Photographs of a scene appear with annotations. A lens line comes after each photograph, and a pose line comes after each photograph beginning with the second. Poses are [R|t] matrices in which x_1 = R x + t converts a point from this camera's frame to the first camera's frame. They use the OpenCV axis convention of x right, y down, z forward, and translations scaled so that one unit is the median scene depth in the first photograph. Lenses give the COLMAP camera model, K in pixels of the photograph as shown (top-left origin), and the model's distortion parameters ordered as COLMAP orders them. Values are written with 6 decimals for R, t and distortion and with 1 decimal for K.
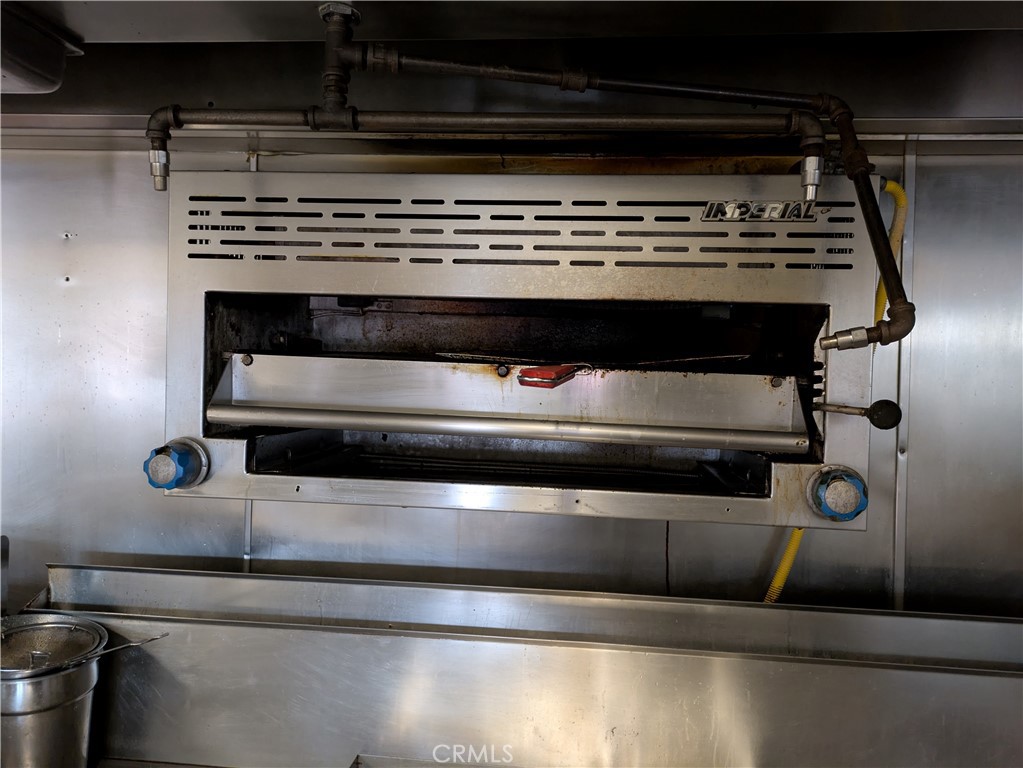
lens RADIAL K [[754.6, 0, 511.5], [0, 754.6, 384.0], [0, 0, 1]] dist [0.007945, -0.000206]
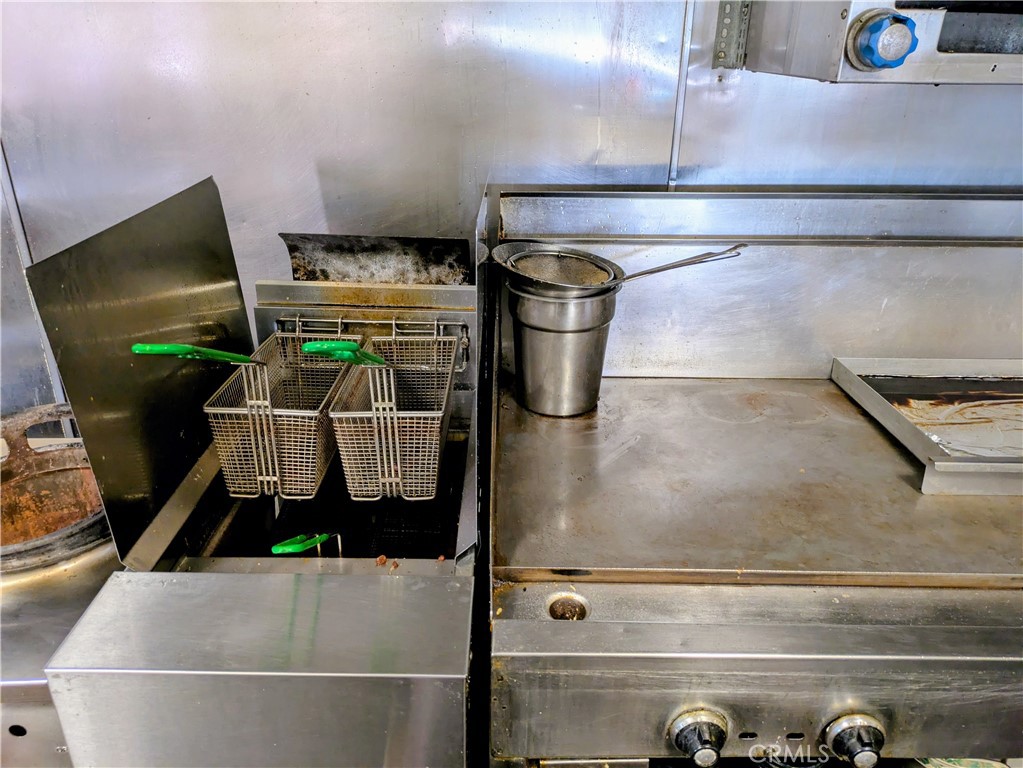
lens RADIAL K [[754.6, 0, 511.5], [0, 754.6, 384.0], [0, 0, 1]] dist [0.007945, -0.000206]
pose [[0.994452, -0.060740, 0.085888, -0.805565], [0.020791, 0.913843, 0.405534, 0.087735], [-0.103120, -0.401498, 0.910036, 0.068489]]
